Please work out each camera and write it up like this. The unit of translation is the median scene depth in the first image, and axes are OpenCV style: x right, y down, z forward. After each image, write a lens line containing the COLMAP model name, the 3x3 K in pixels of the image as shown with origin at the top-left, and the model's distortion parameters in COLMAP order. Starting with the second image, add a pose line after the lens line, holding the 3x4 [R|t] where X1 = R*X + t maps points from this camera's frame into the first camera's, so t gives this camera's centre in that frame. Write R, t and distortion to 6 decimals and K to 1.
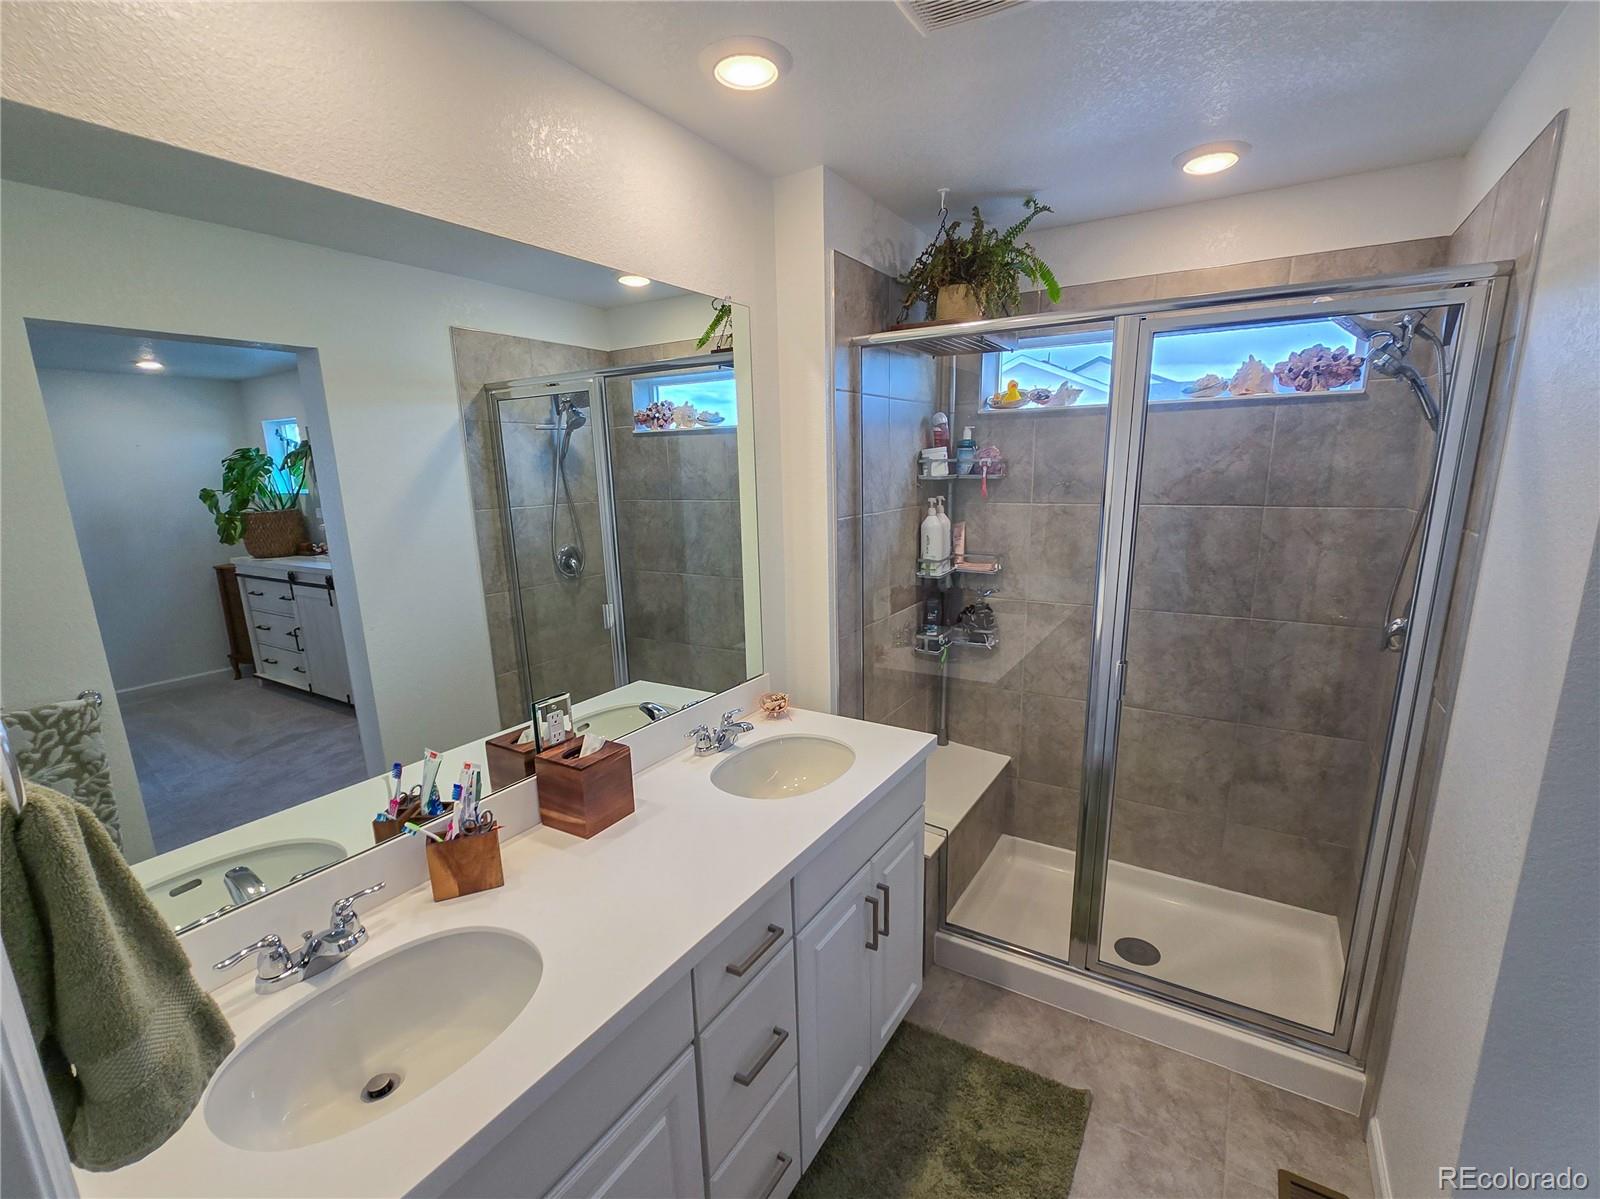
lens RADIAL K [[710.8, 0, 800.5], [0, 710.8, 615.0], [0, 0, 1]] dist [0.000462, -0.000130]
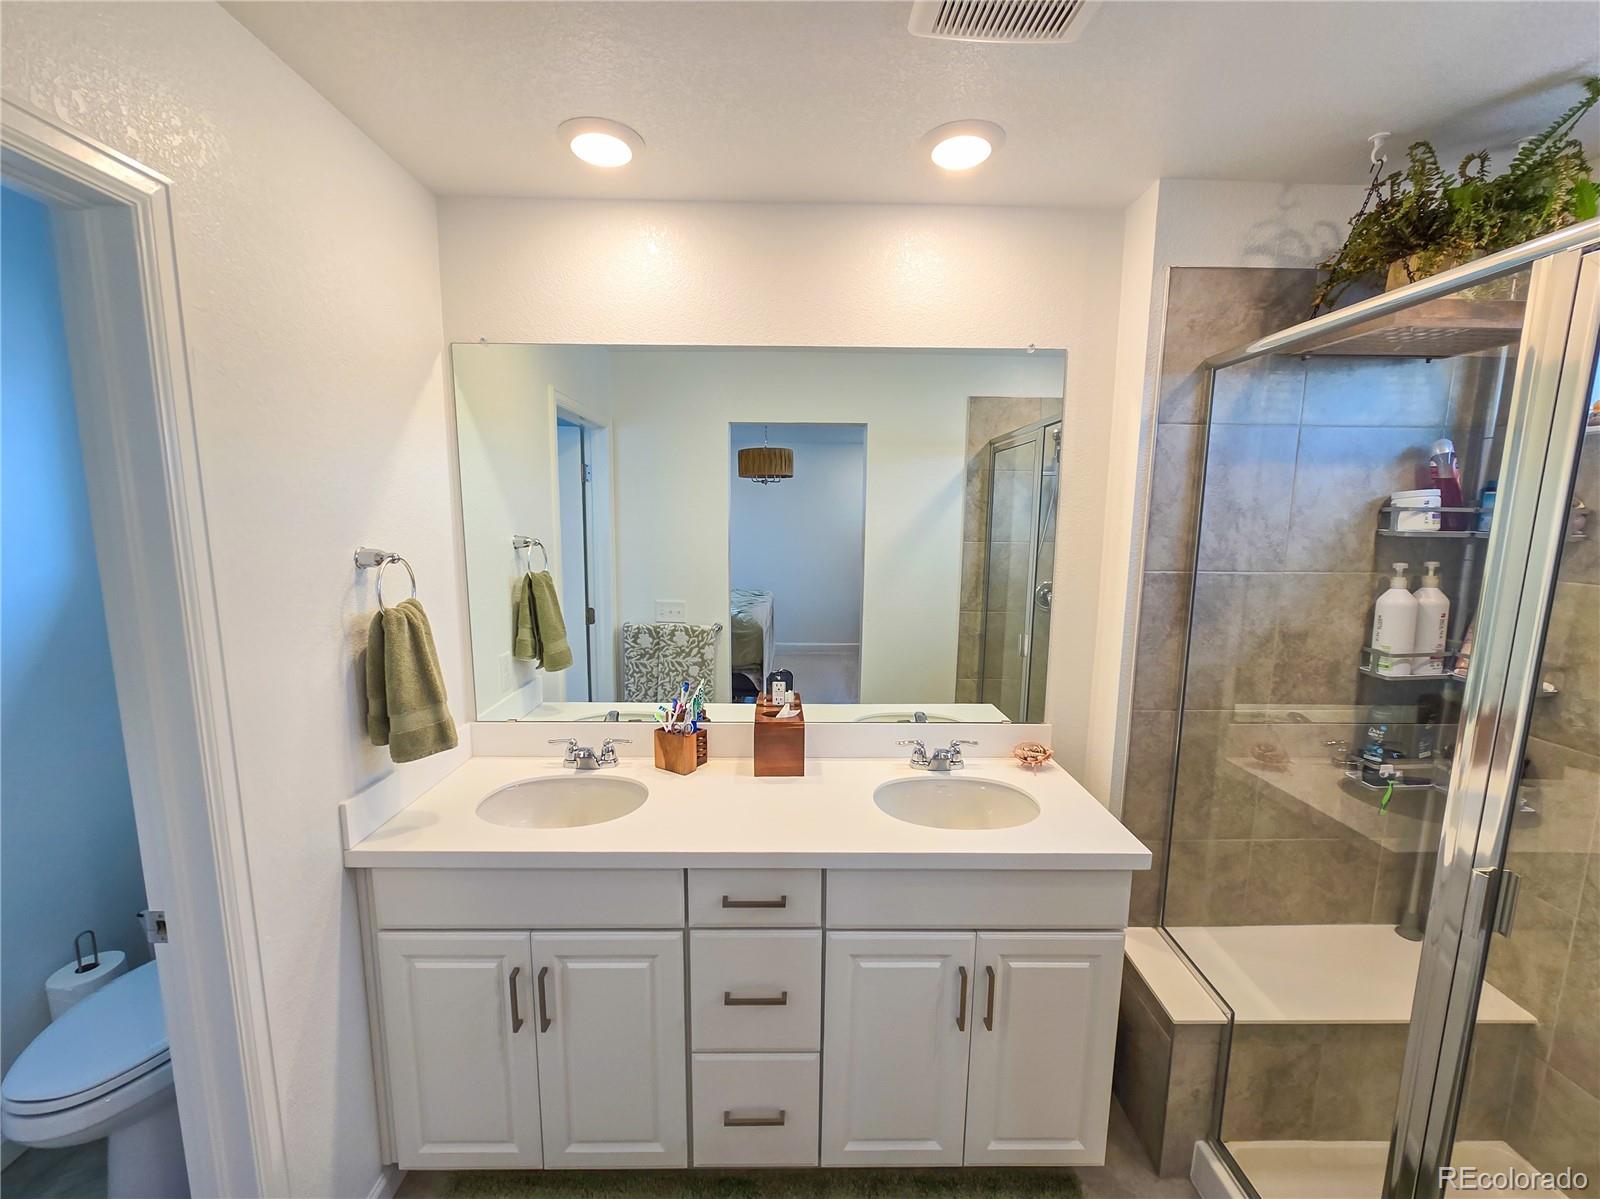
lens RADIAL K [[657.0, 0, 803.8], [0, 657.0, 600.9], [0, 0, 1]] dist [-0.005858, 0.001476]
pose [[0.549502, 0.136820, -0.824214, 0.392097], [-0.195918, 0.980095, 0.032078, -0.035666], [0.812197, 0.143851, 0.565369, 0.178488]]
